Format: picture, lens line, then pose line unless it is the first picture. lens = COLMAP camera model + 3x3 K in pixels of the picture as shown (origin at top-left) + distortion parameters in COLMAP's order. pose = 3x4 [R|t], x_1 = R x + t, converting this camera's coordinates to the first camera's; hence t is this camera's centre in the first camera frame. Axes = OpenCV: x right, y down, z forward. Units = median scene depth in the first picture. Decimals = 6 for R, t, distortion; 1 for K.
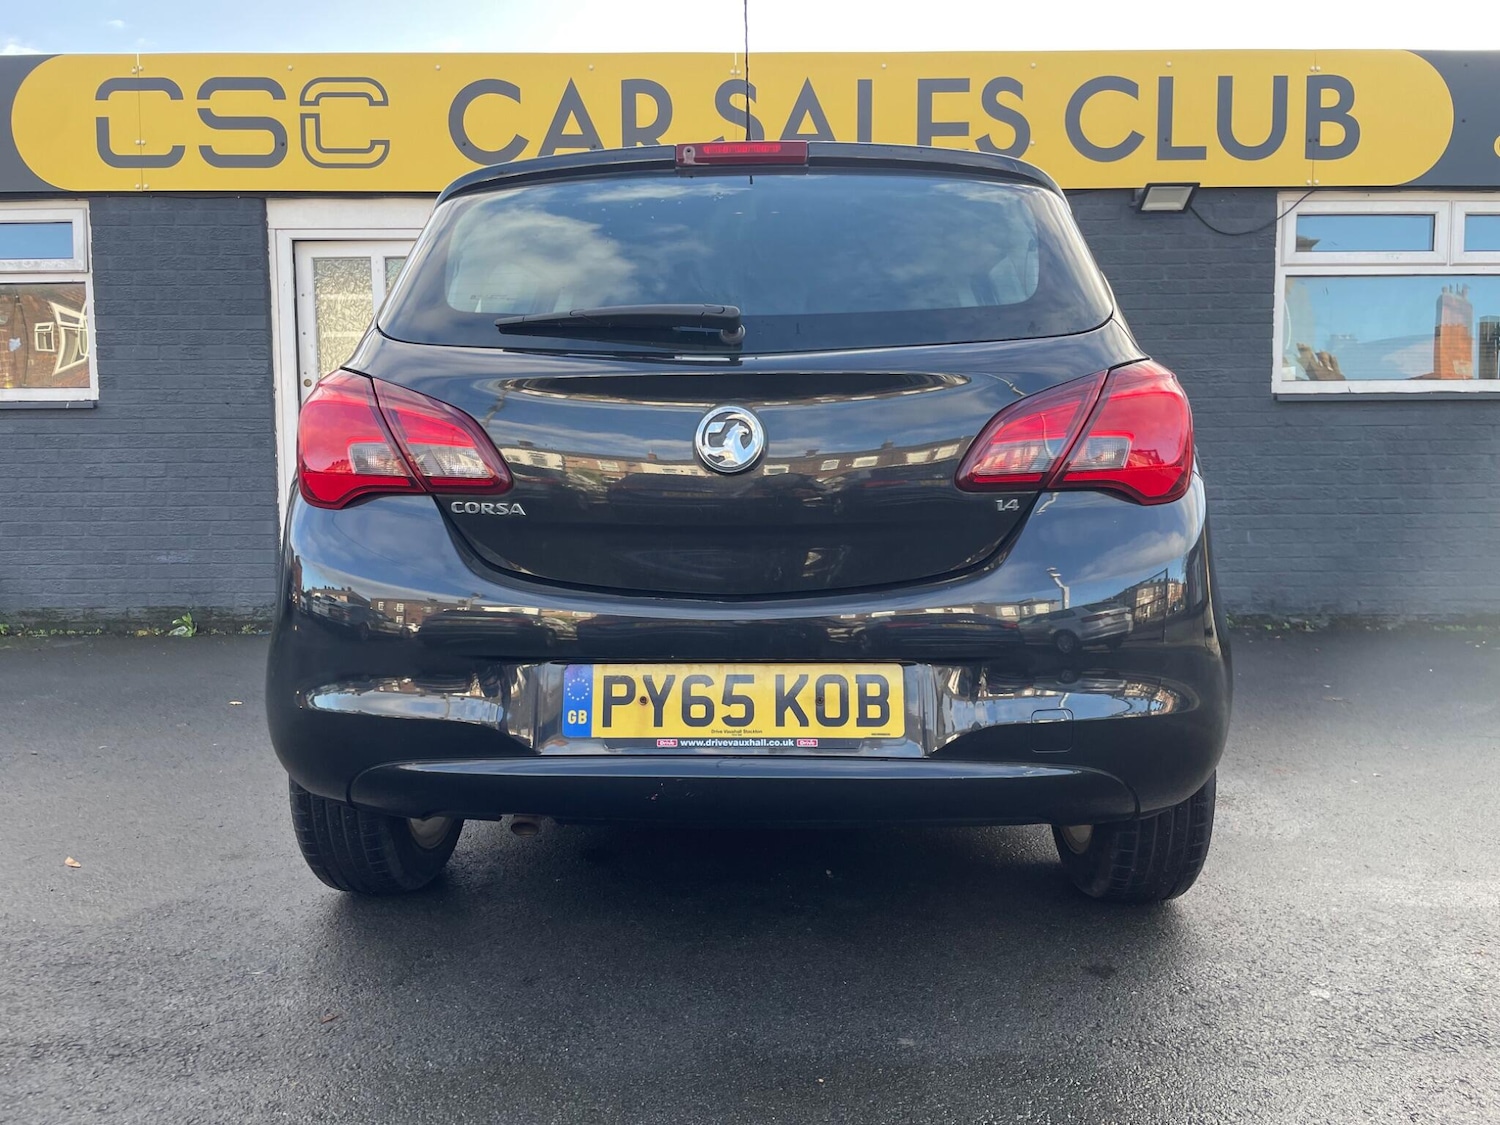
lens RADIAL K [[1122.9, 0, 748.7], [0, 1122.9, 562.6], [0, 0, 1]] dist [0.062020, -0.085267]
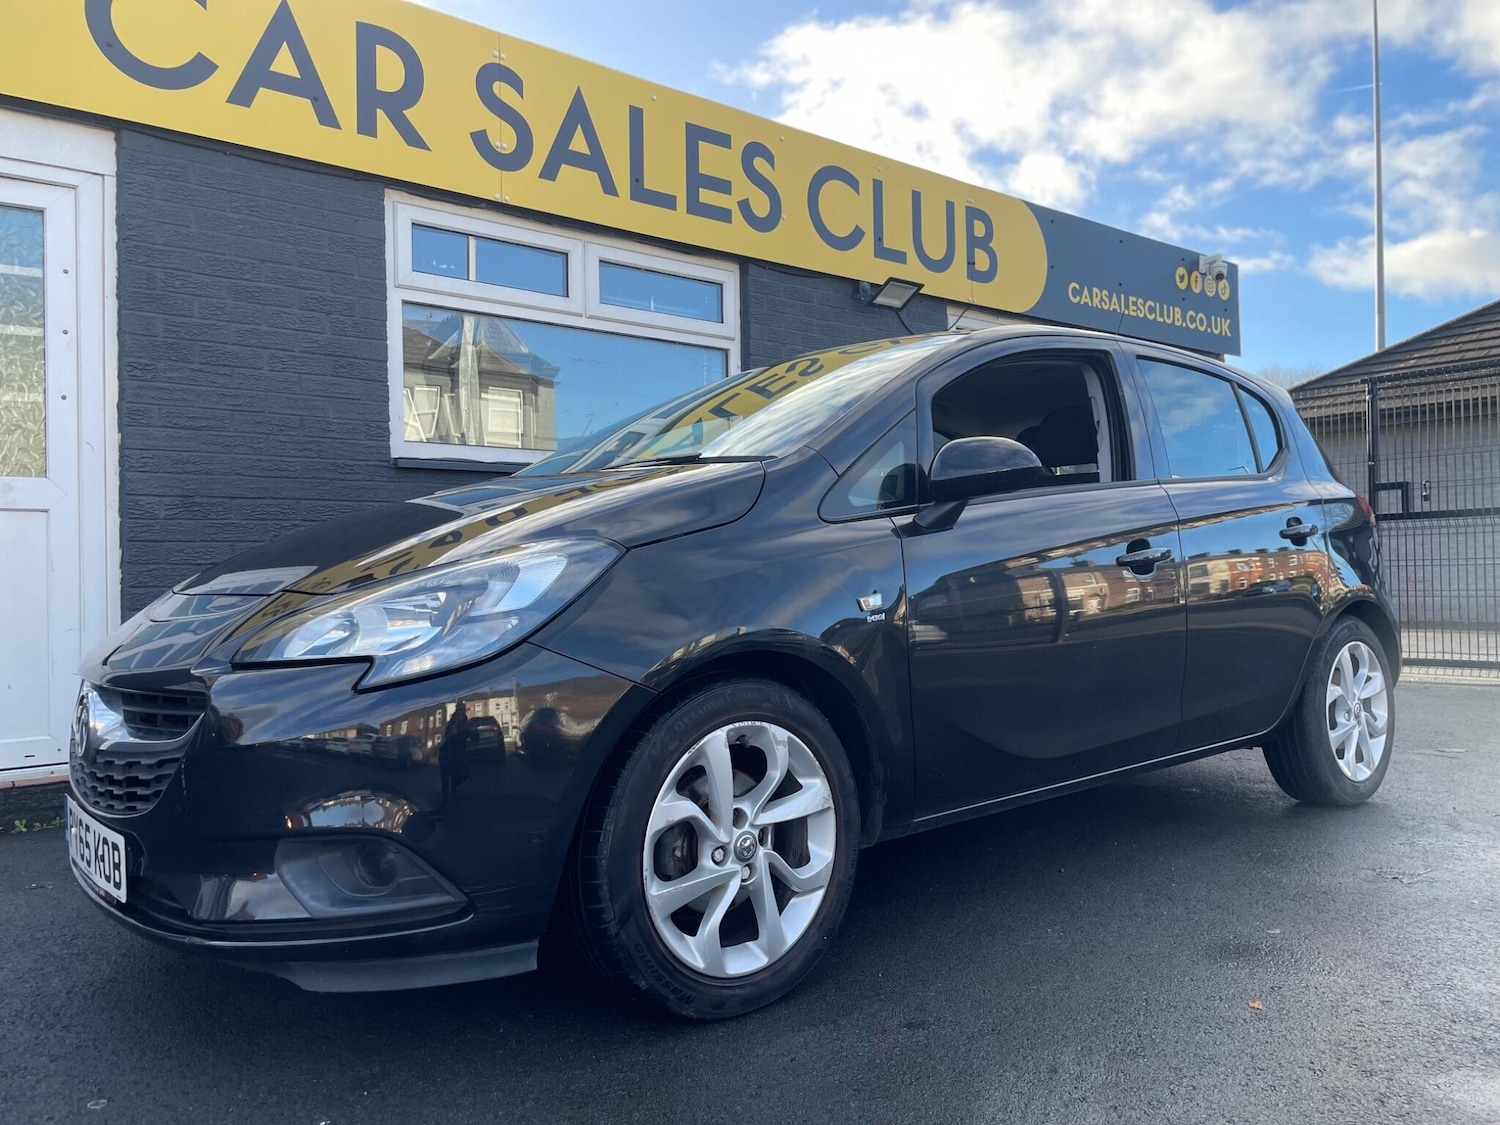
lens RADIAL K [[1122.9, 0, 750.5], [0, 1122.9, 559.3], [0, 0, 1]] dist [0.062020, -0.085267]
pose [[0.770876, -0.000156, 0.636985, -0.379655], [0.059918, 0.995584, -0.072269, -0.014001], [-0.634161, 0.093877, 0.767481, 0.310873]]
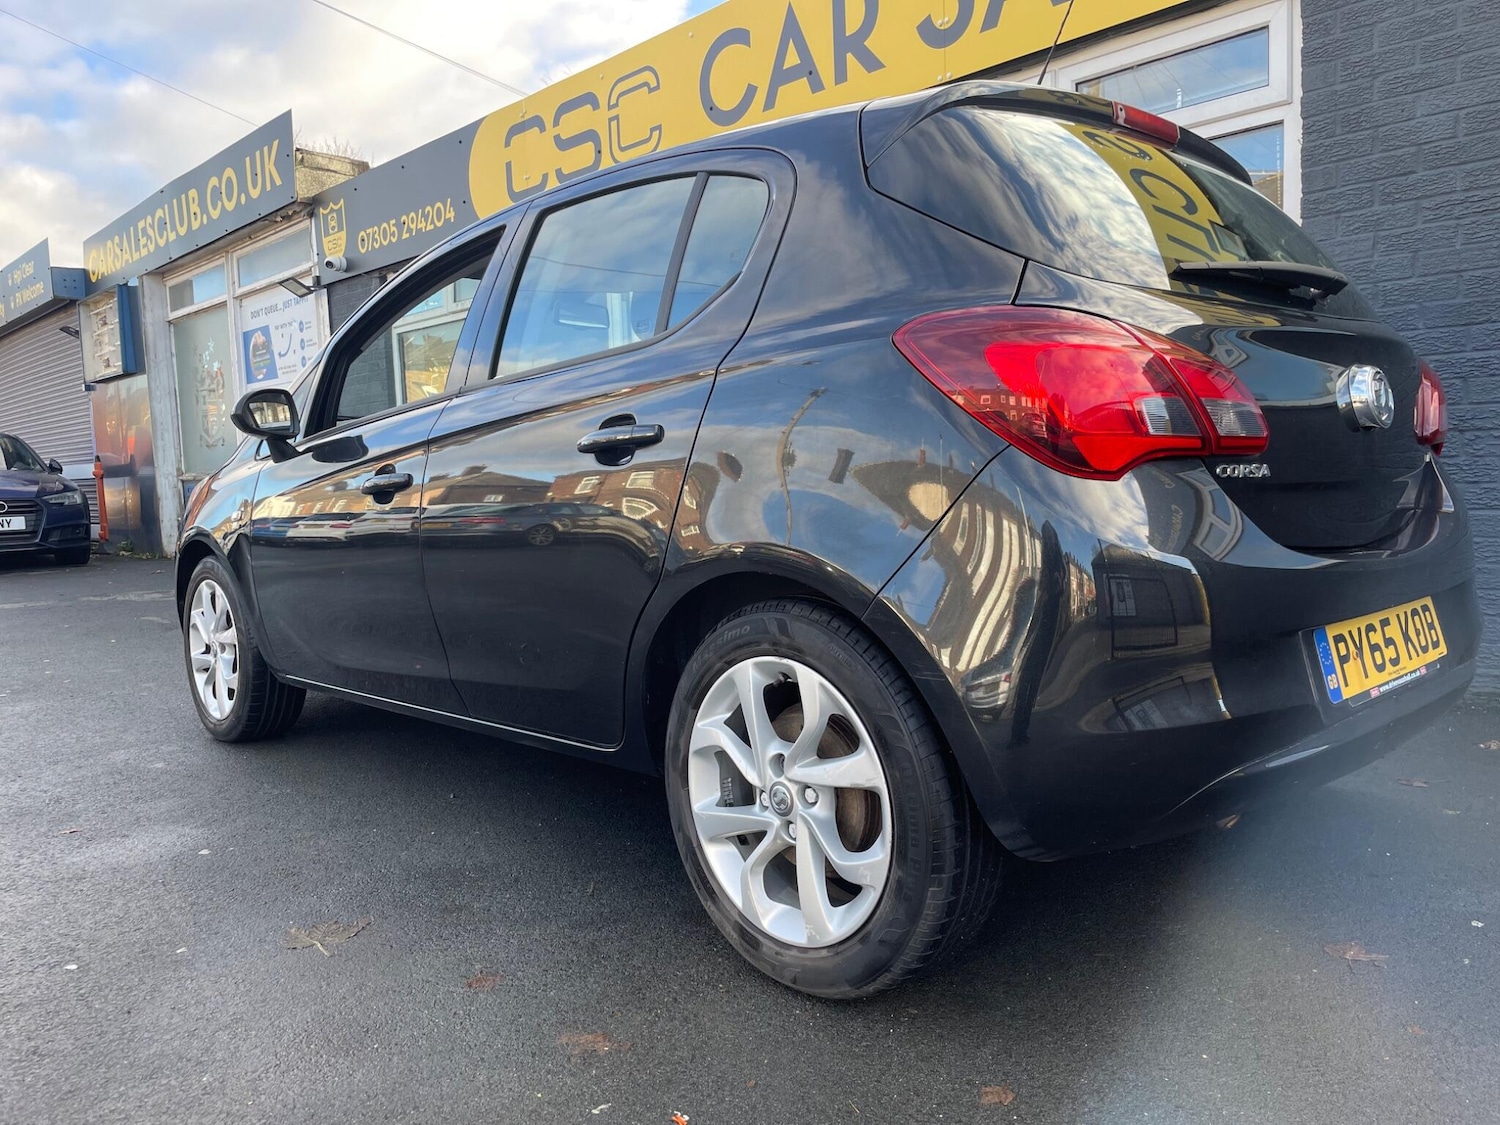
lens RADIAL K [[1122.9, 0, 739.9], [0, 1122.9, 556.0], [0, 0, 1]] dist [0.062020, -0.085267]
pose [[0.676582, 0.043345, -0.735090, 0.476159], [-0.013139, 0.998818, 0.046803, -0.040767], [0.736250, -0.022008, 0.676352, 0.370110]]
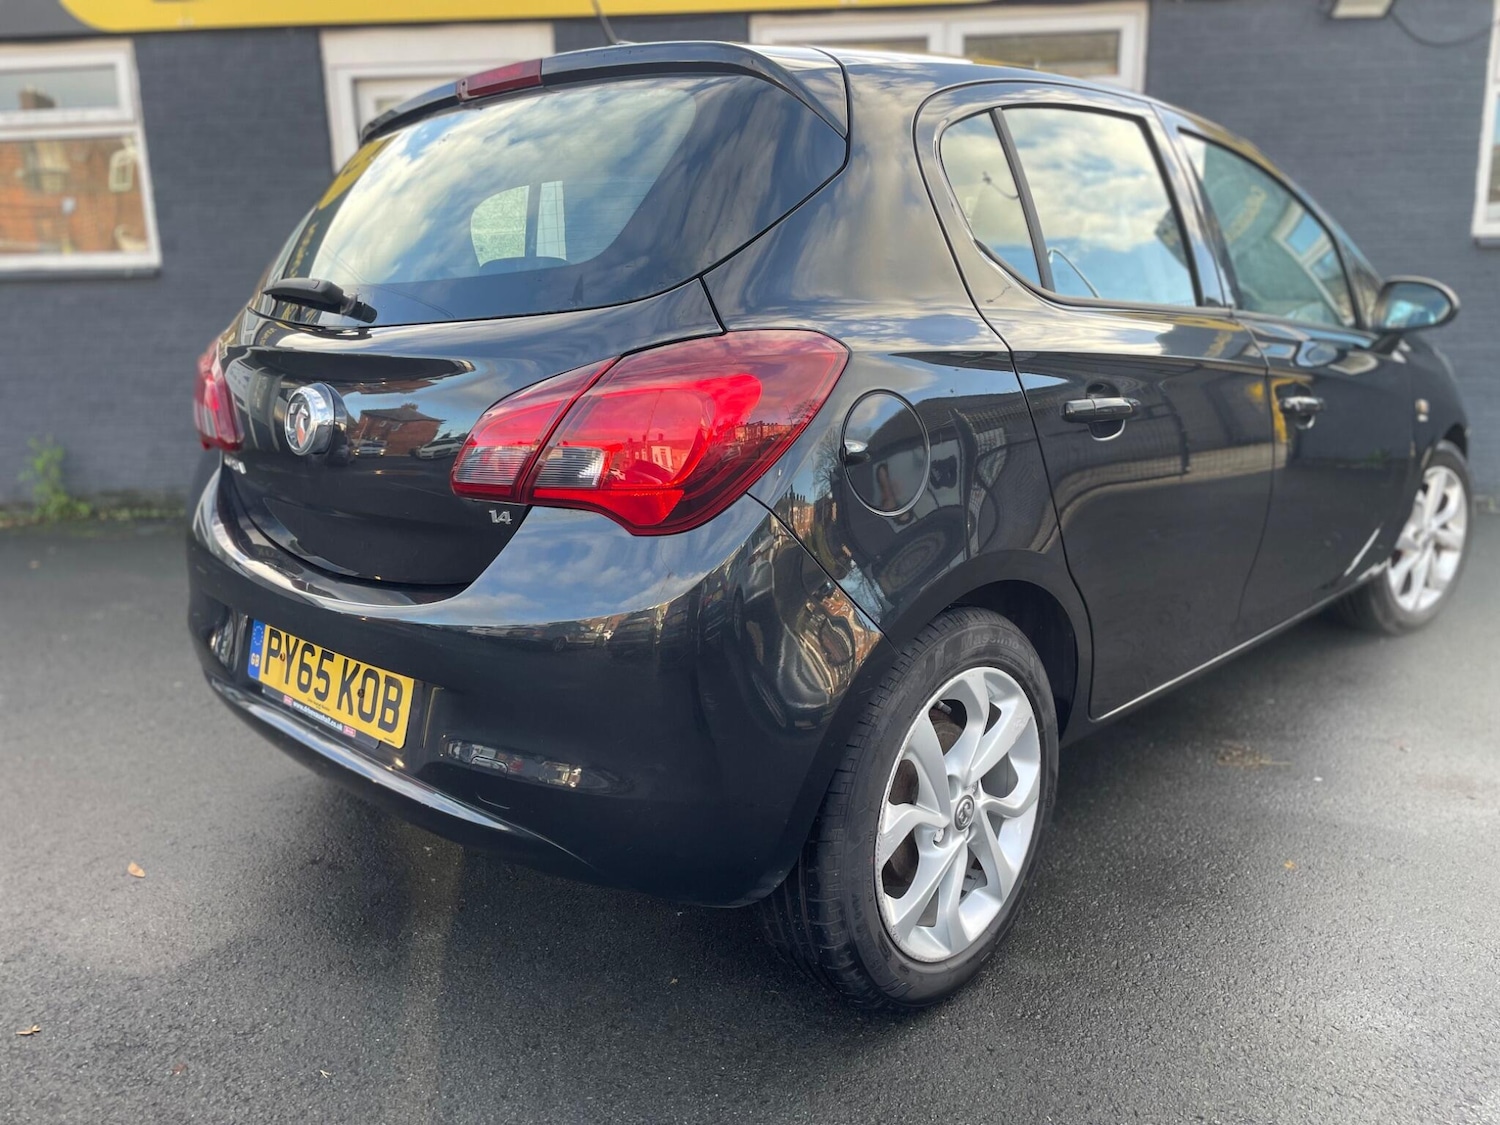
lens RADIAL K [[1122.9, 0, 759.2], [0, 1122.9, 554.2], [0, 0, 1]] dist [0.062020, -0.085267]
pose [[0.997762, 0.001043, -0.066853, -0.021016], [0.009037, 0.988600, 0.150292, -0.046079], [0.066247, -0.150559, 0.986379, 0.081390]]
